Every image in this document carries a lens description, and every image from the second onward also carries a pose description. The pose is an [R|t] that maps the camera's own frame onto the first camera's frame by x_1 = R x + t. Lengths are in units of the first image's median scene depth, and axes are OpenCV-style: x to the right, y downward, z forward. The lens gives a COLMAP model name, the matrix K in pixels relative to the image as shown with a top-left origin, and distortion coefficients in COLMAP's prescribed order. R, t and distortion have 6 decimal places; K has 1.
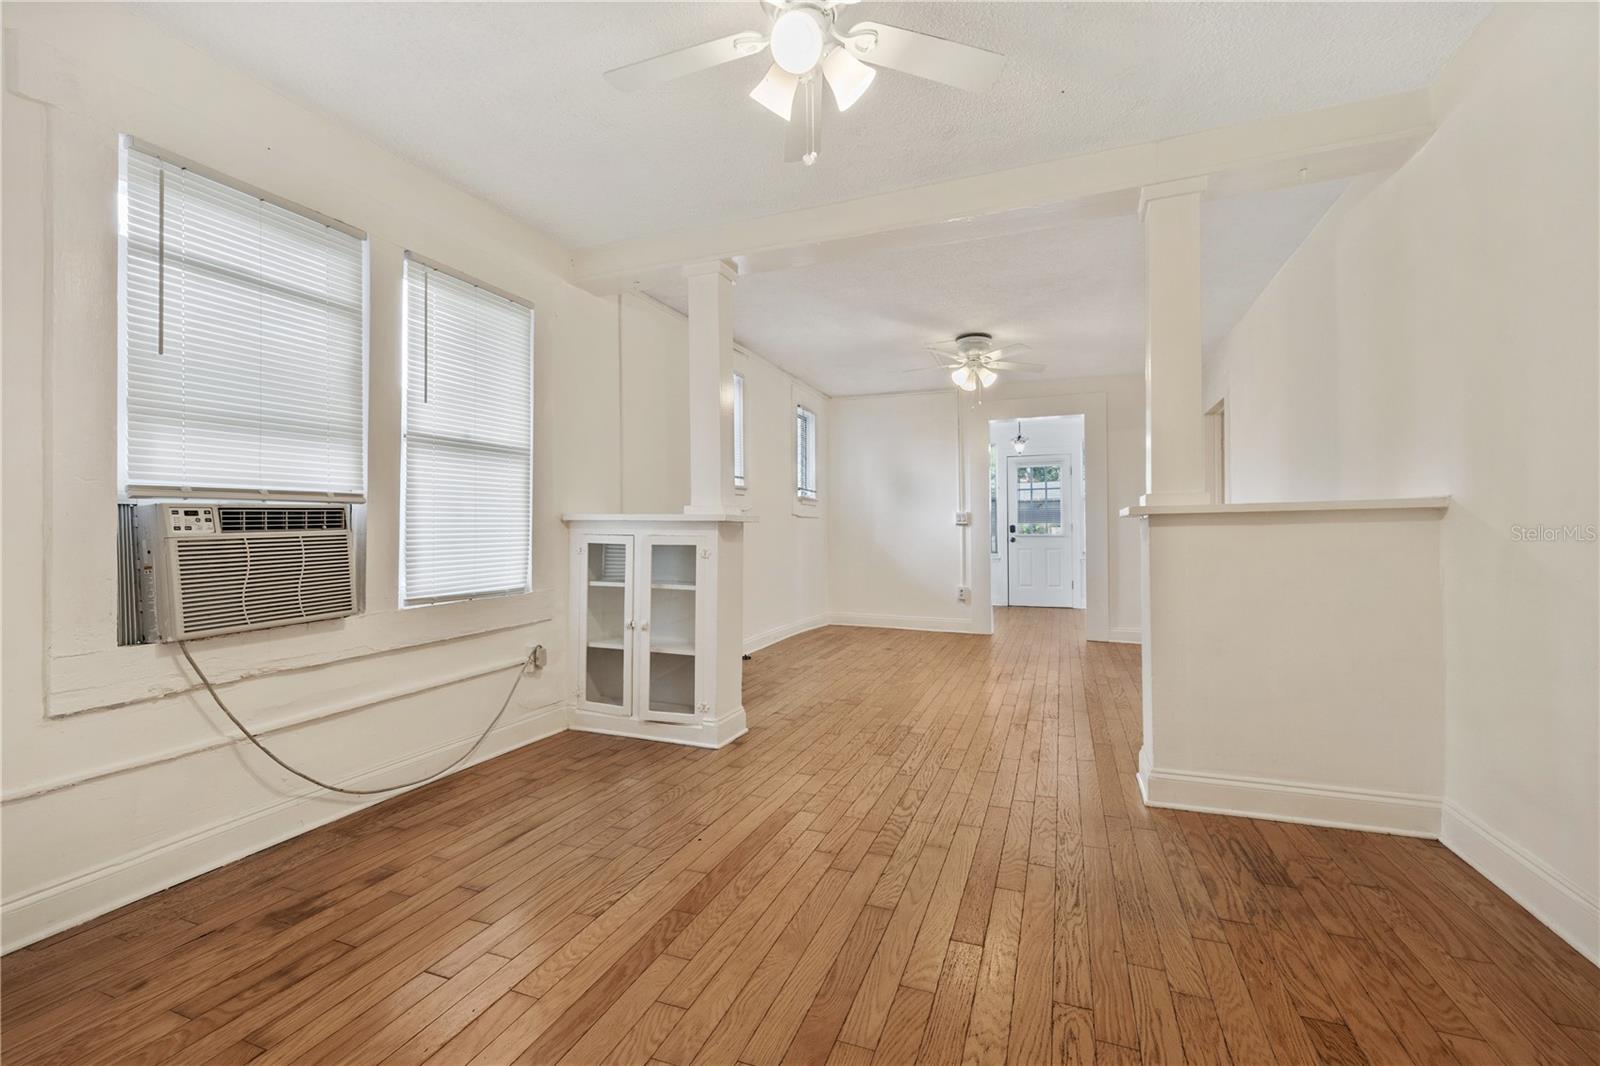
lens RADIAL K [[676.0, 0, 815.5], [0, 676.0, 524.7], [0, 0, 1]] dist [0.000345, 0.000104]
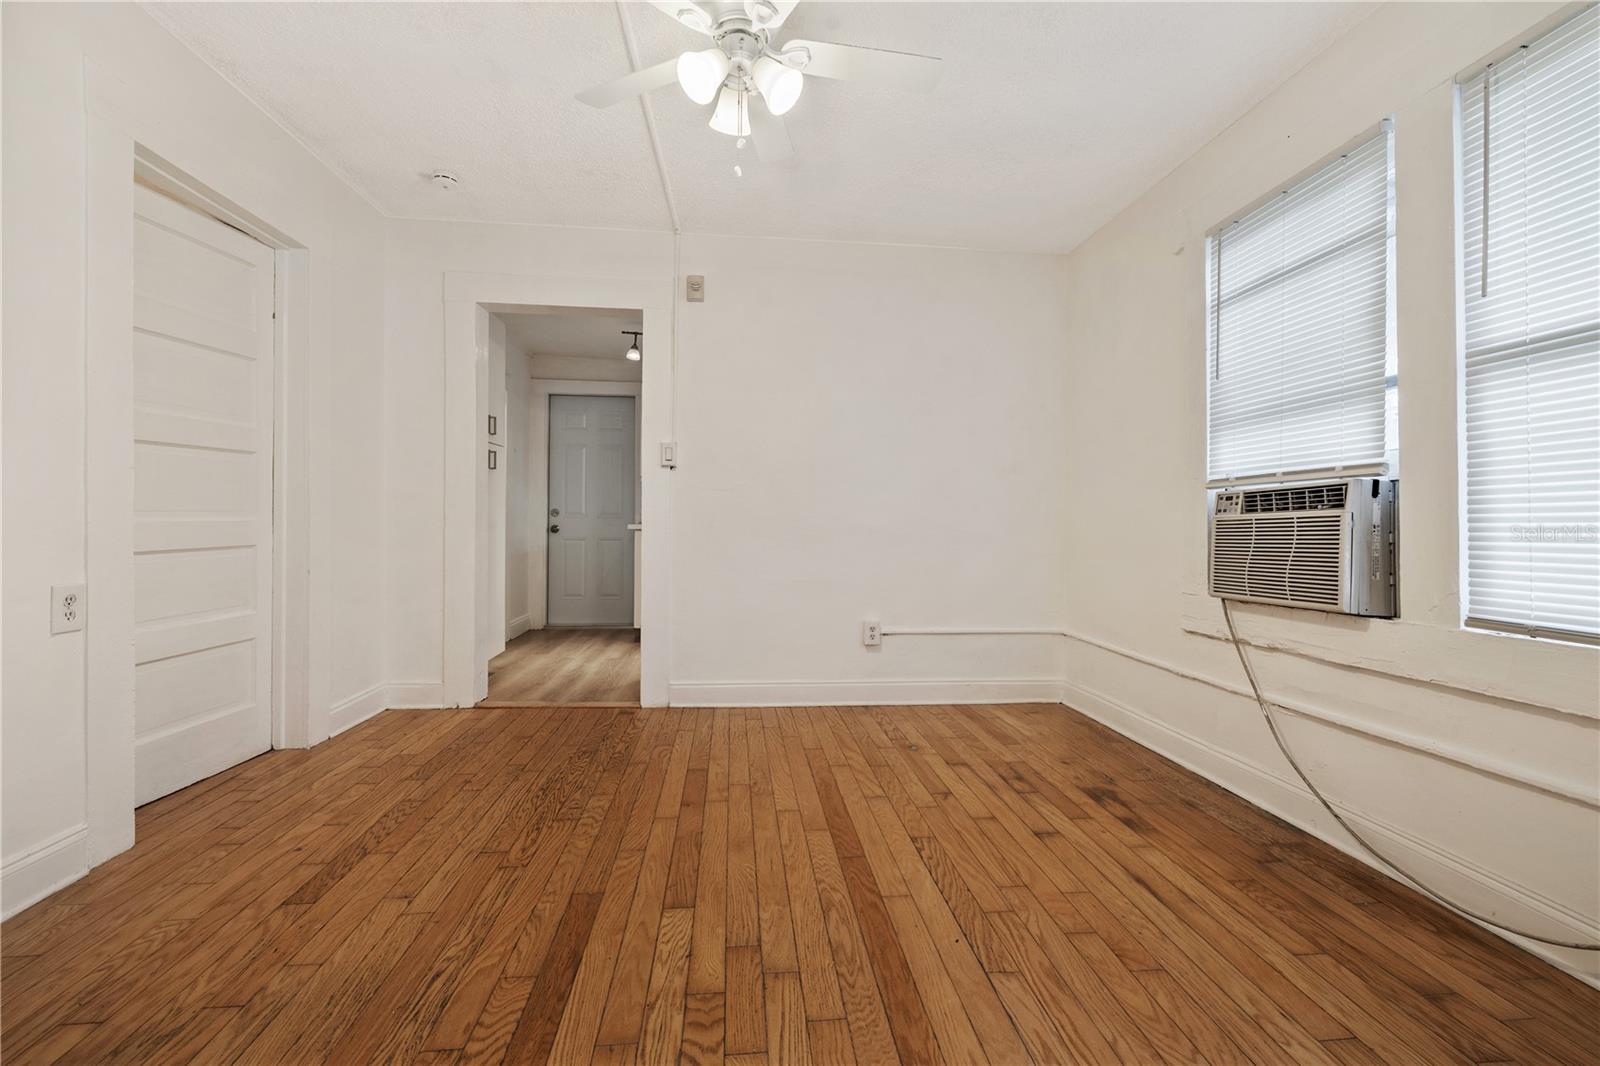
lens RADIAL K [[676.0, 0, 815.5], [0, 676.0, 524.7], [0, 0, 1]] dist [0.000345, 0.000104]
pose [[-0.894198, 0.003150, -0.447661, 0.296267], [0.004641, 0.999987, -0.002232, 0.028434], [0.447648, -0.004073, -0.894200, 1.657507]]
